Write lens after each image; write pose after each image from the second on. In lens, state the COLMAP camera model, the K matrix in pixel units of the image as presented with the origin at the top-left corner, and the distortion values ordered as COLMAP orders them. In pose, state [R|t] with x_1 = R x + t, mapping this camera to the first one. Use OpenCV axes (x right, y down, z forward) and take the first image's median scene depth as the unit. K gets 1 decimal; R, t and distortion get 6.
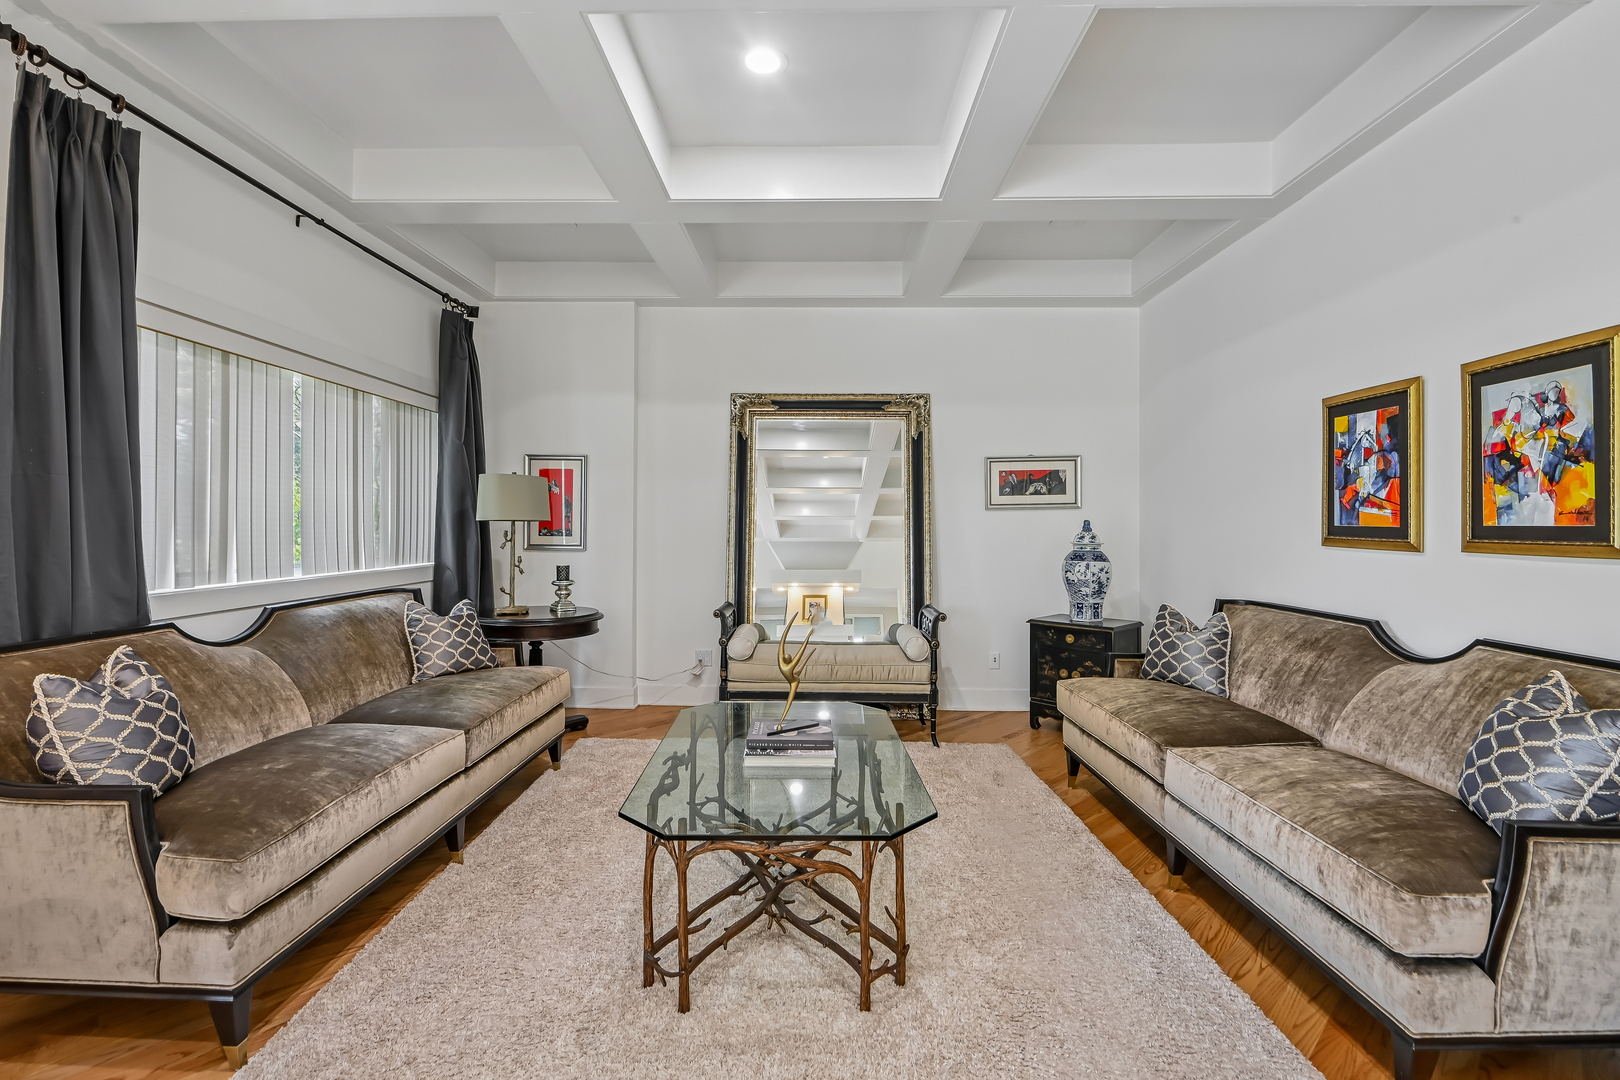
lens RADIAL K [[735.9, 0, 804.7], [0, 735.9, 530.0], [0, 0, 1]] dist [-0.002376, -0.000375]
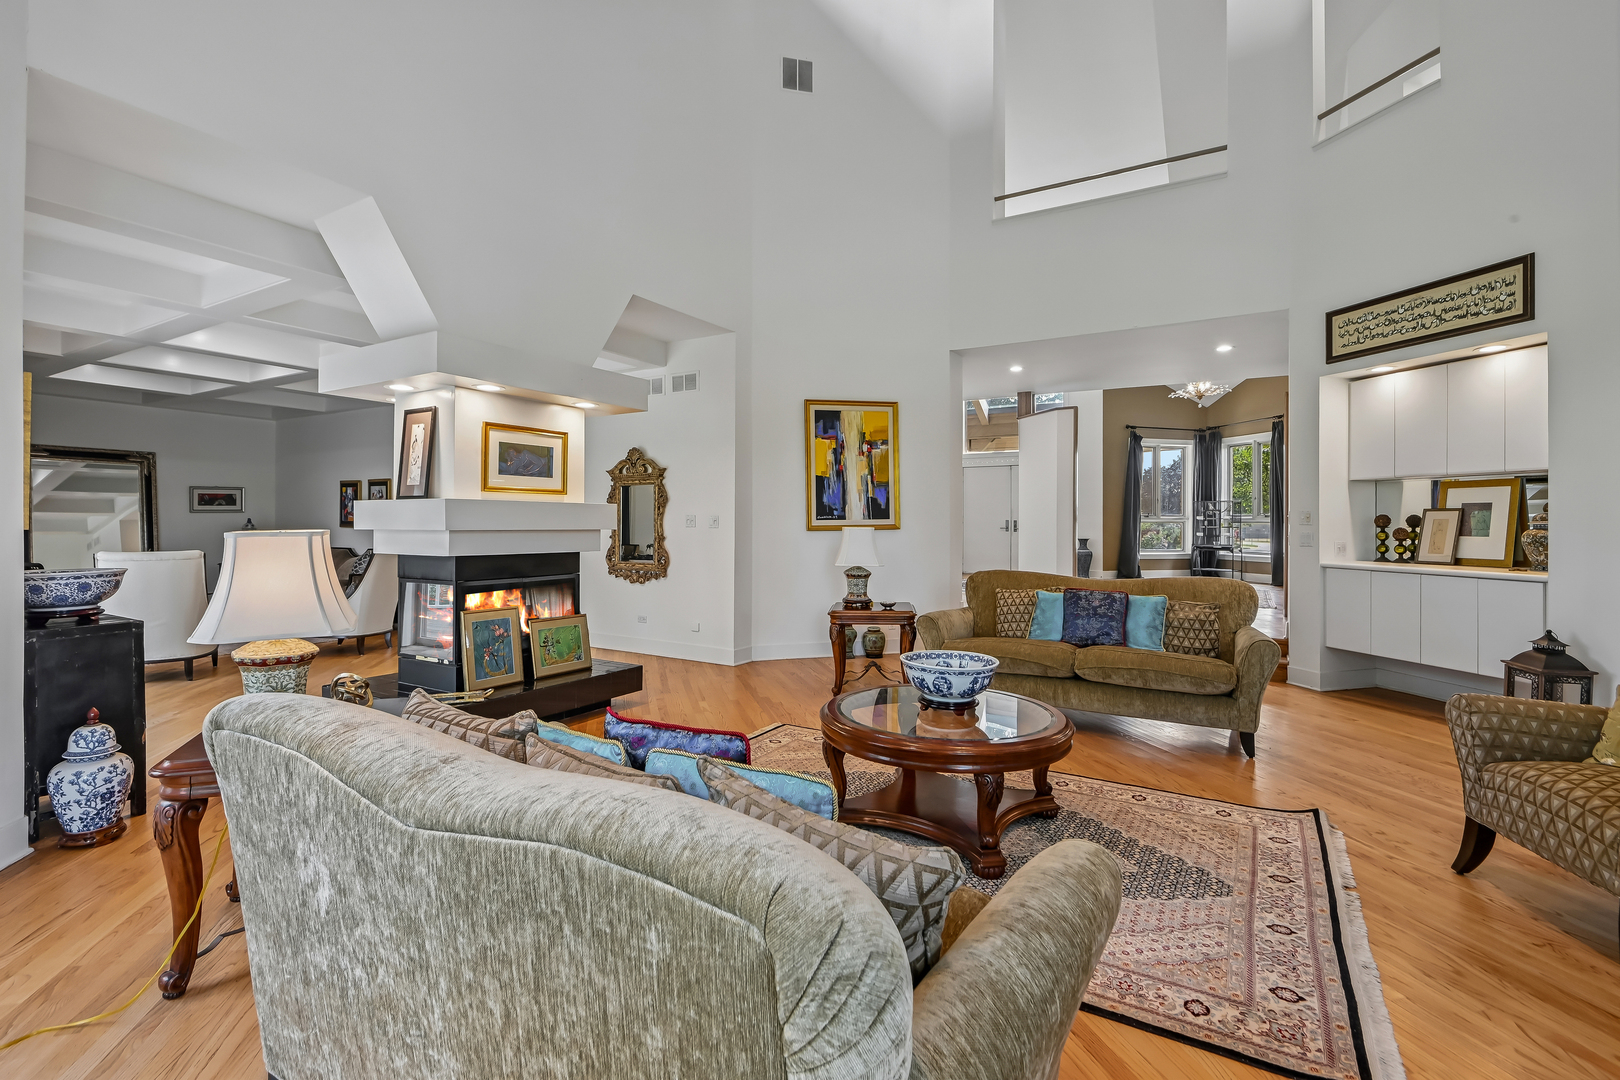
lens RADIAL K [[735.9, 0, 802.3], [0, 735.9, 525.0], [0, 0, 1]] dist [-0.002376, -0.000375]
pose [[0.507922, 0.002121, 0.861400, -0.642790], [0.000469, 0.999996, -0.002739, 0.013253], [-0.861403, 0.001795, 0.507919, -1.483006]]
